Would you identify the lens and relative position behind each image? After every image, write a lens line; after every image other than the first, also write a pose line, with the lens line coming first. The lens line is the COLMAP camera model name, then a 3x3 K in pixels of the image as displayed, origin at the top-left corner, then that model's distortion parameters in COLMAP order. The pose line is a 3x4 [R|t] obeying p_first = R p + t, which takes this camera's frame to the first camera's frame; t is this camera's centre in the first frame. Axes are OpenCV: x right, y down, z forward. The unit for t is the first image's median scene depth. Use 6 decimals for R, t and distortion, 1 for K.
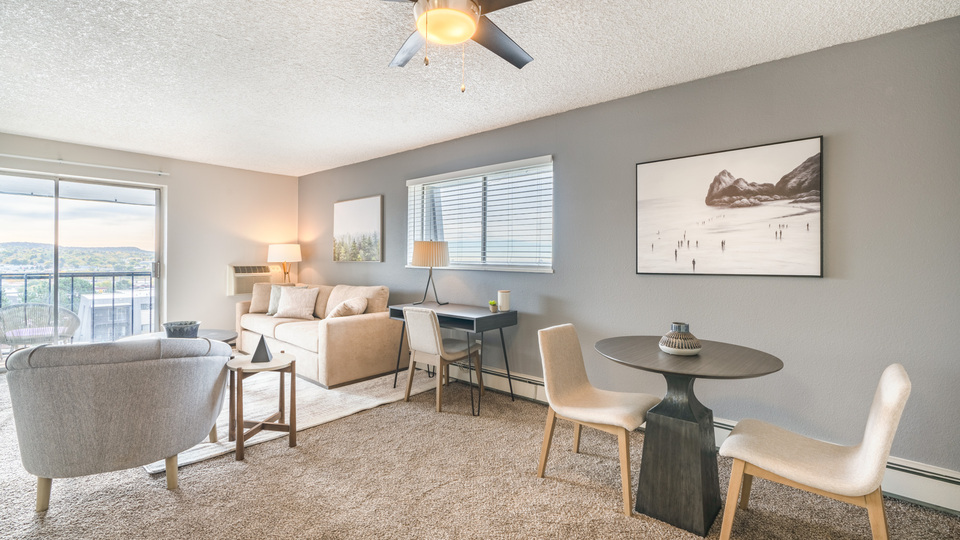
lens RADIAL K [[428.9, 0, 475.7], [0, 428.9, 261.0], [0, 0, 1]] dist [-0.000484, 0.000271]
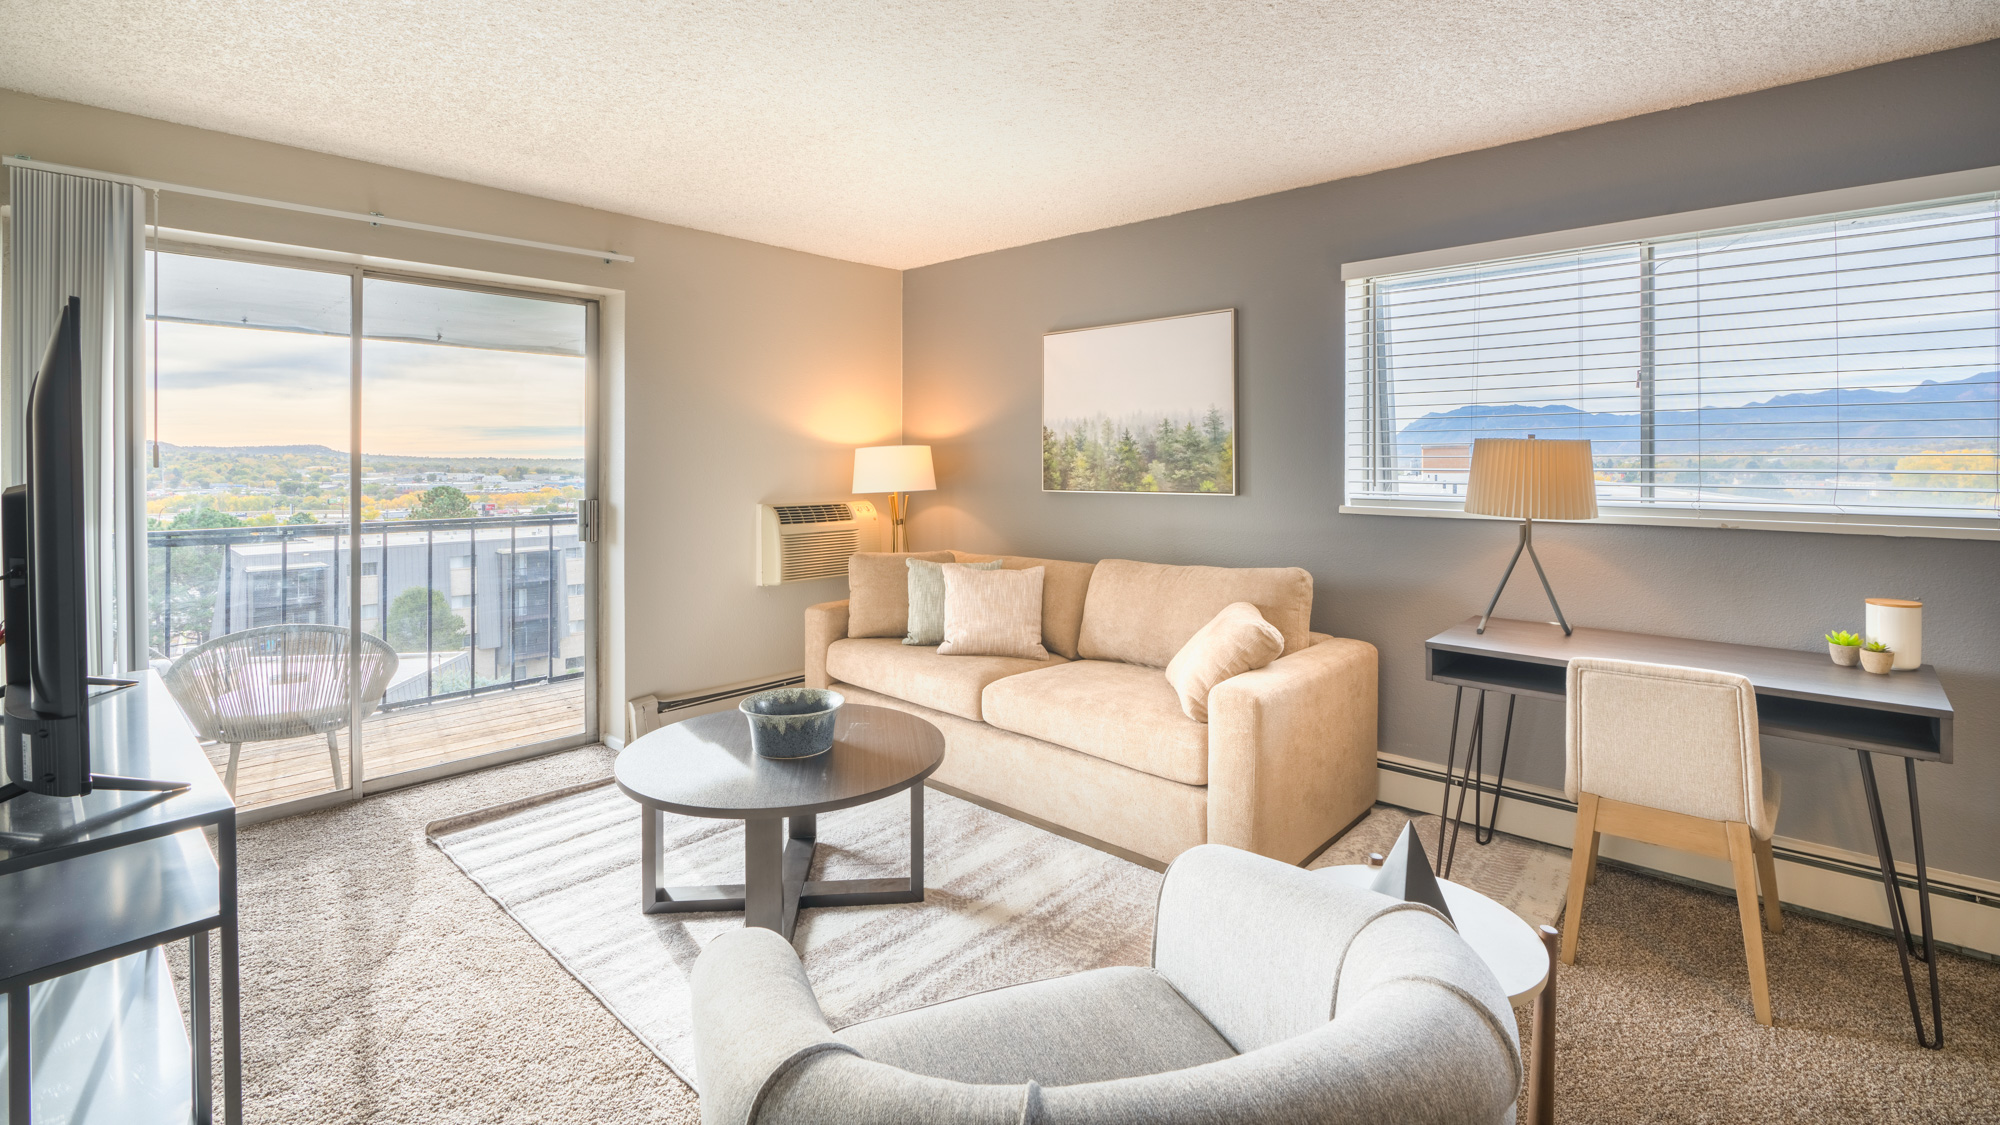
lens RADIAL K [[889.4, 0, 1003.6], [0, 889.4, 453.4], [0, 0, 1]] dist [-0.000567, 0.000054]
pose [[0.999892, -0.009626, -0.011105, -0.391857], [0.009473, 0.999861, -0.013710, -0.023438], [0.011235, 0.013603, 0.999844, 0.246669]]
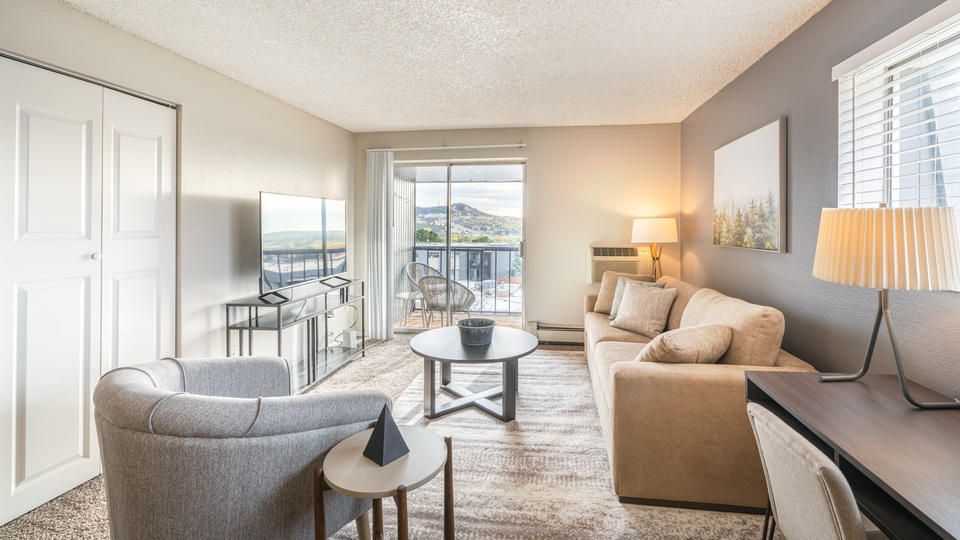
lens RADIAL K [[431.9, 0, 493.5], [0, 431.9, 223.2], [0, 0, 1]] dist [-0.001284, -0.000071]
pose [[0.553538, -0.010088, -0.832763, 0.007998], [-0.003955, 0.999884, -0.014742, -0.022016], [0.832815, 0.011454, 0.553433, 0.435381]]
